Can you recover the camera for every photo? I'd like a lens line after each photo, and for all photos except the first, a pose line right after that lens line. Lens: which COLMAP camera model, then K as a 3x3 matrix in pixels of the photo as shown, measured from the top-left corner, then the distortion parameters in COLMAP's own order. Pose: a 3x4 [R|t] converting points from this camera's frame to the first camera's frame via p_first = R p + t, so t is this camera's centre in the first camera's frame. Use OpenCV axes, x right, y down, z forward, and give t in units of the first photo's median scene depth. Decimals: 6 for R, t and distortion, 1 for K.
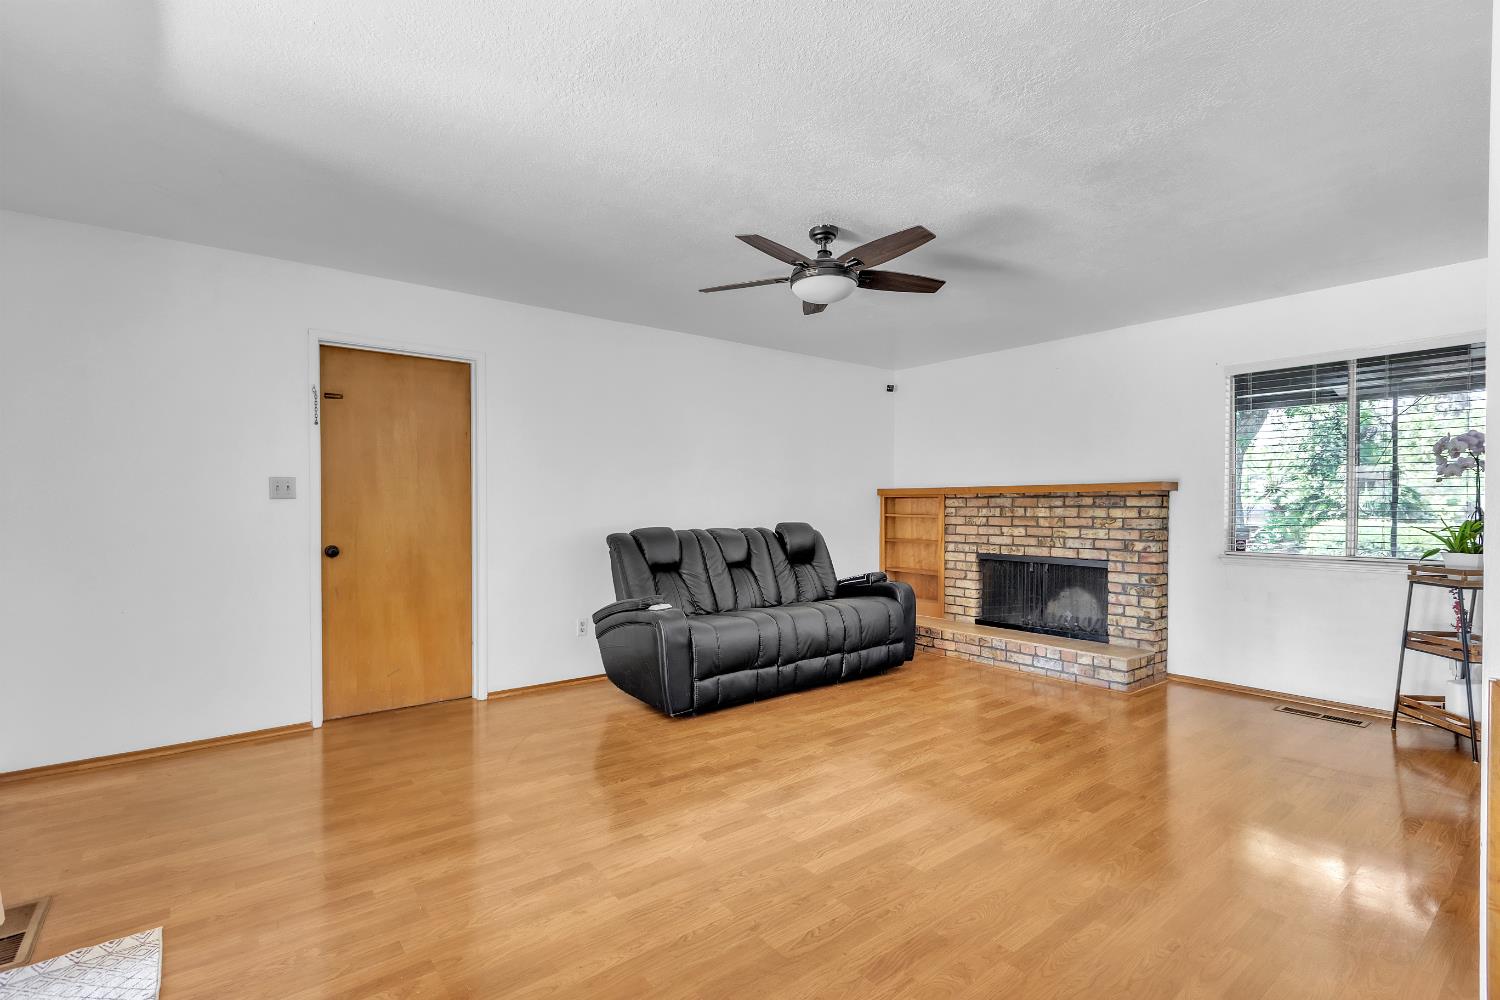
lens RADIAL K [[699.9, 0, 742.3], [0, 699.9, 514.6], [0, 0, 1]] dist [-0.000165, -0.000296]
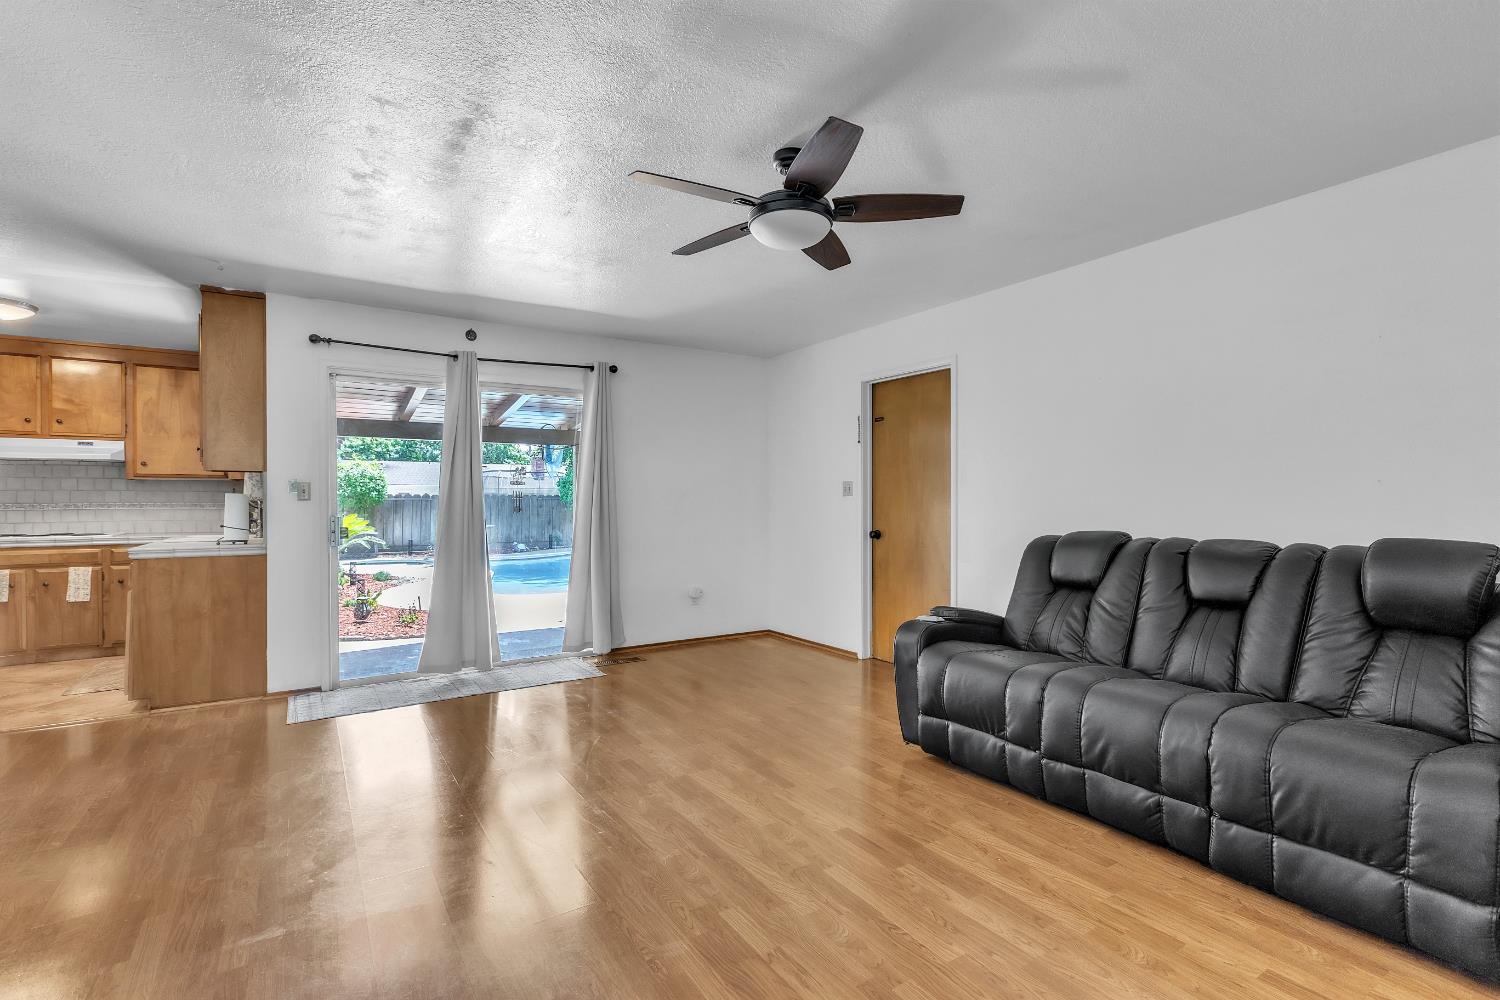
lens RADIAL K [[690.3, 0, 741.7], [0, 690.3, 503.5], [0, 0, 1]] dist [0.001023, 0.000167]
pose [[-0.099076, 0.007125, -0.995054, 0.606026], [-0.011166, 0.999903, 0.008271, -0.012178], [0.995017, 0.011930, -0.098987, 0.684398]]
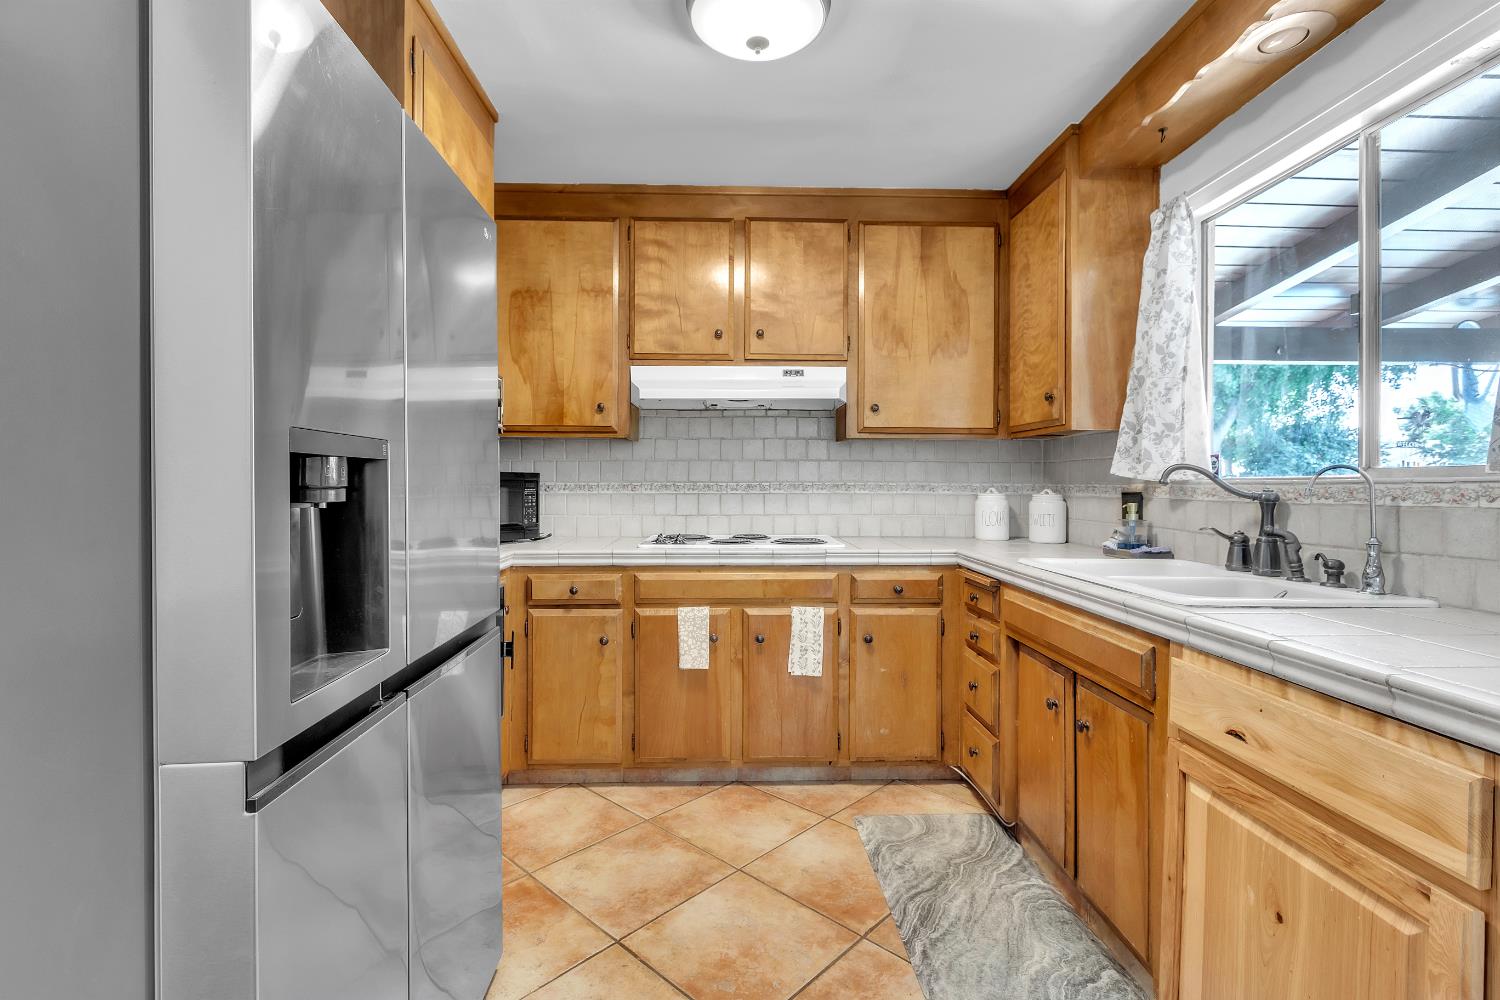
lens RADIAL K [[689.2, 0, 749.6], [0, 689.2, 478.4], [0, 0, 1]] dist [0.000108, -0.000495]
pose [[-0.596846, -0.003371, -0.802349, 0.113837], [-0.012917, 0.999902, 0.005408, 0.002327], [0.802252, 0.013592, -0.596831, -0.143019]]
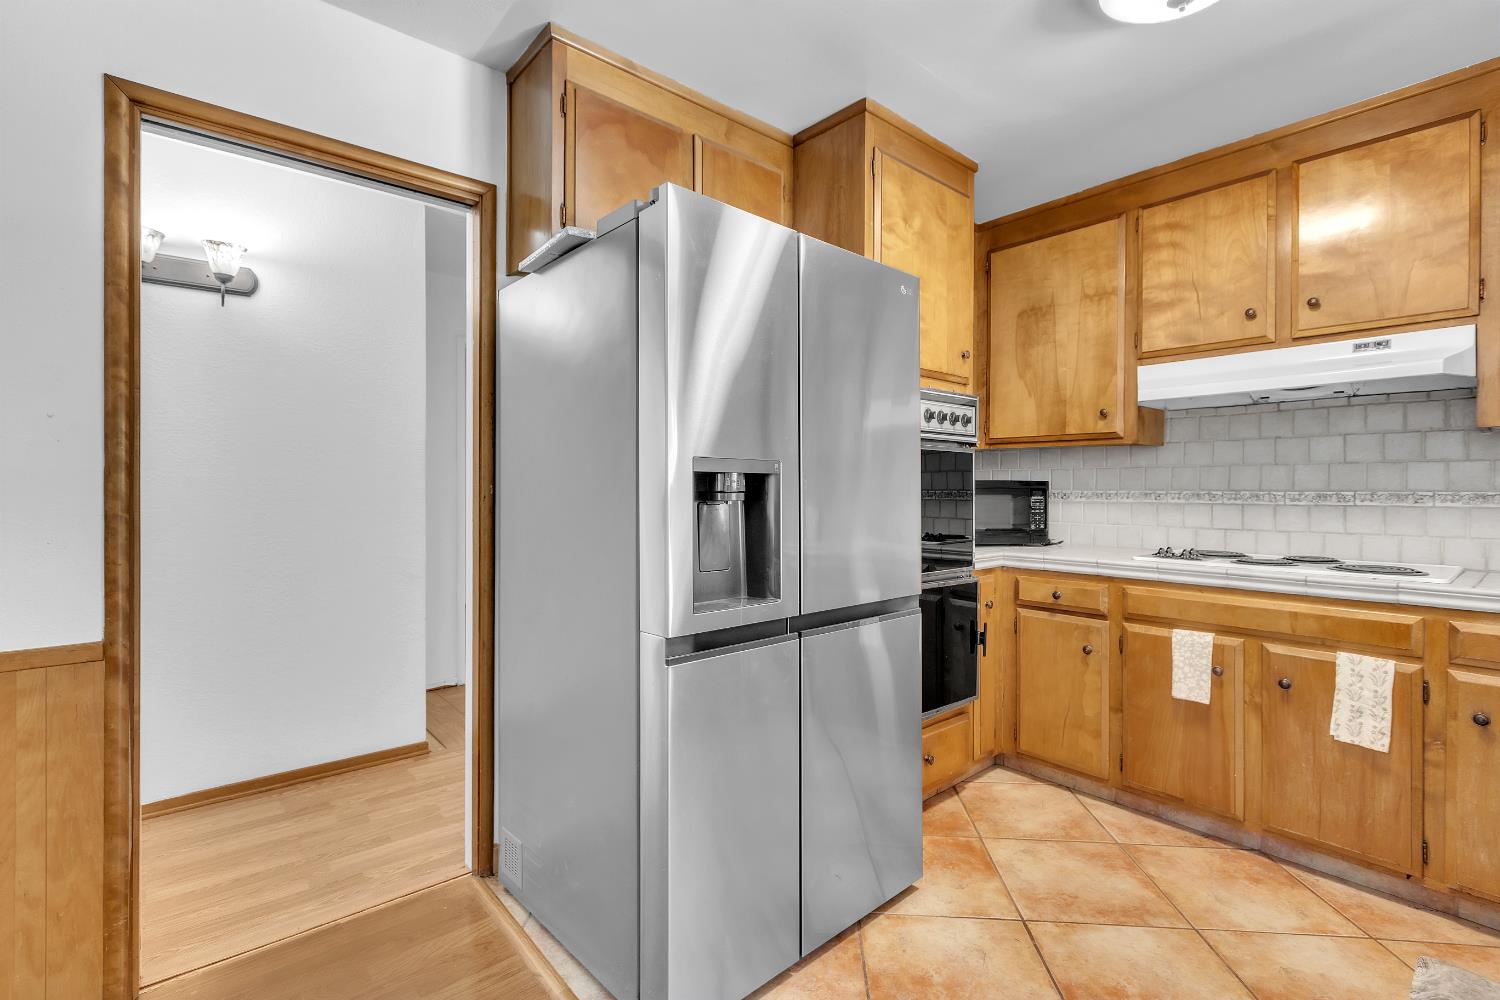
lens RADIAL K [[683.6, 0, 748.6], [0, 683.6, 487.0], [0, 0, 1]] dist [0.001766, 0.000088]
pose [[-0.999181, -0.002421, -0.040398, 0.034426], [-0.002970, 0.999904, 0.013524, 0.000864], [0.040361, 0.013633, -0.999092, -0.038937]]
